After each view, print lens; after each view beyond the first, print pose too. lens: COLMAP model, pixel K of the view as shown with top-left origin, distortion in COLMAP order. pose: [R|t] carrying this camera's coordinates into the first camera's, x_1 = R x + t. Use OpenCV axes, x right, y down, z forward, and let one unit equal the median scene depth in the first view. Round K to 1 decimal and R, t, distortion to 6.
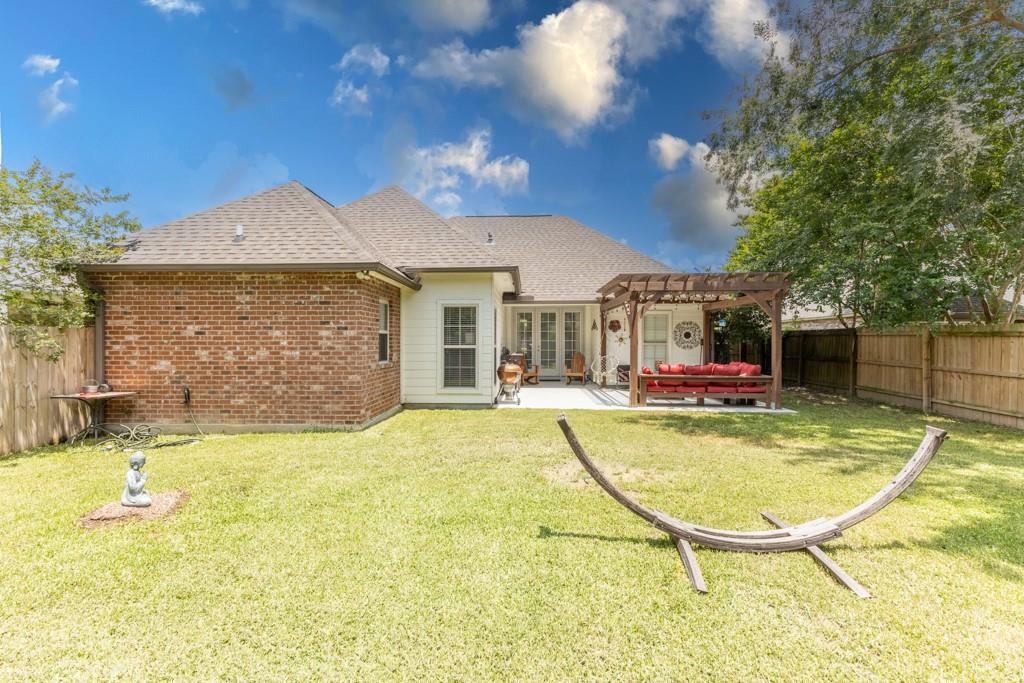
lens RADIAL K [[446.2, 0, 507.6], [0, 446.2, 341.8], [0, 0, 1]] dist [0.002362, 0.000125]
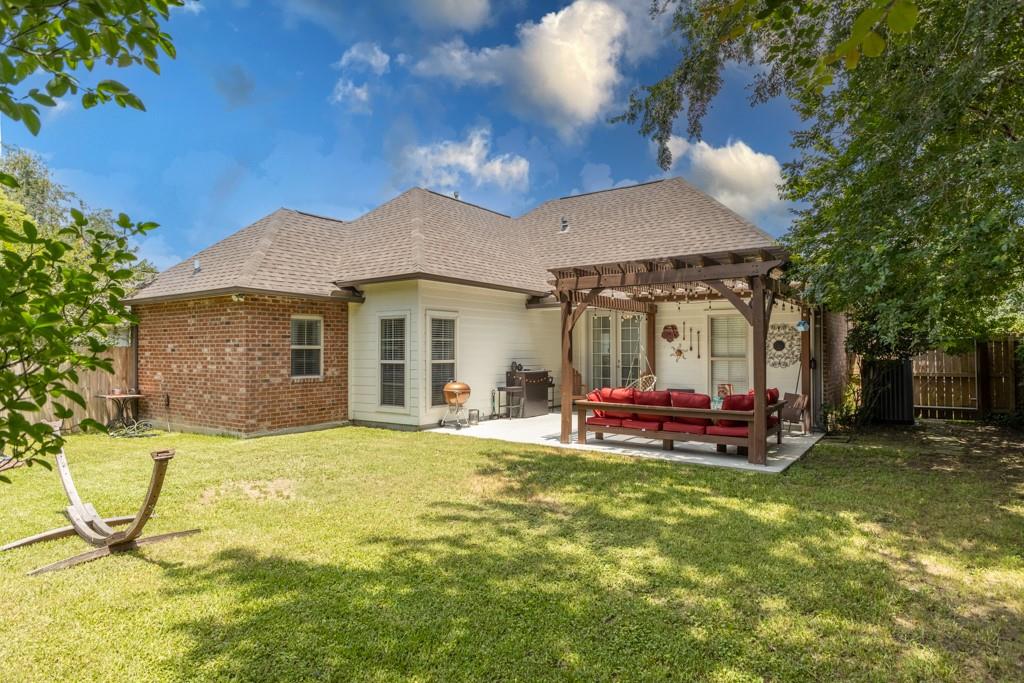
lens RADIAL K [[597.7, 0, 513.1], [0, 597.7, 344.3], [0, 0, 1]] dist [-0.006983, -0.000790]
pose [[0.834238, -0.009226, -0.551328, 0.782126], [0.002879, 0.999919, -0.012377, -0.009512], [0.551398, 0.008738, 0.834197, 0.104774]]
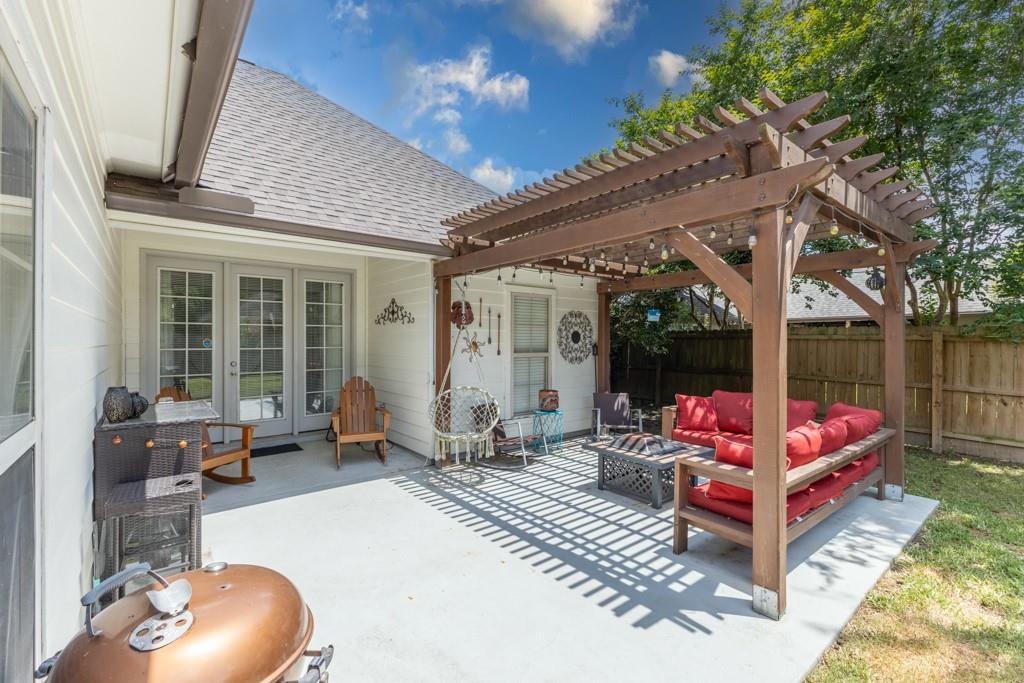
lens RADIAL K [[446.2, 0, 515.6], [0, 446.2, 341.3], [0, 0, 1]] dist [0.002362, 0.000125]
pose [[0.758564, -0.002851, 0.651592, -0.002638], [0.000411, 0.999992, 0.003896, -0.016448], [-0.651598, -0.002687, 0.758559, 0.901141]]
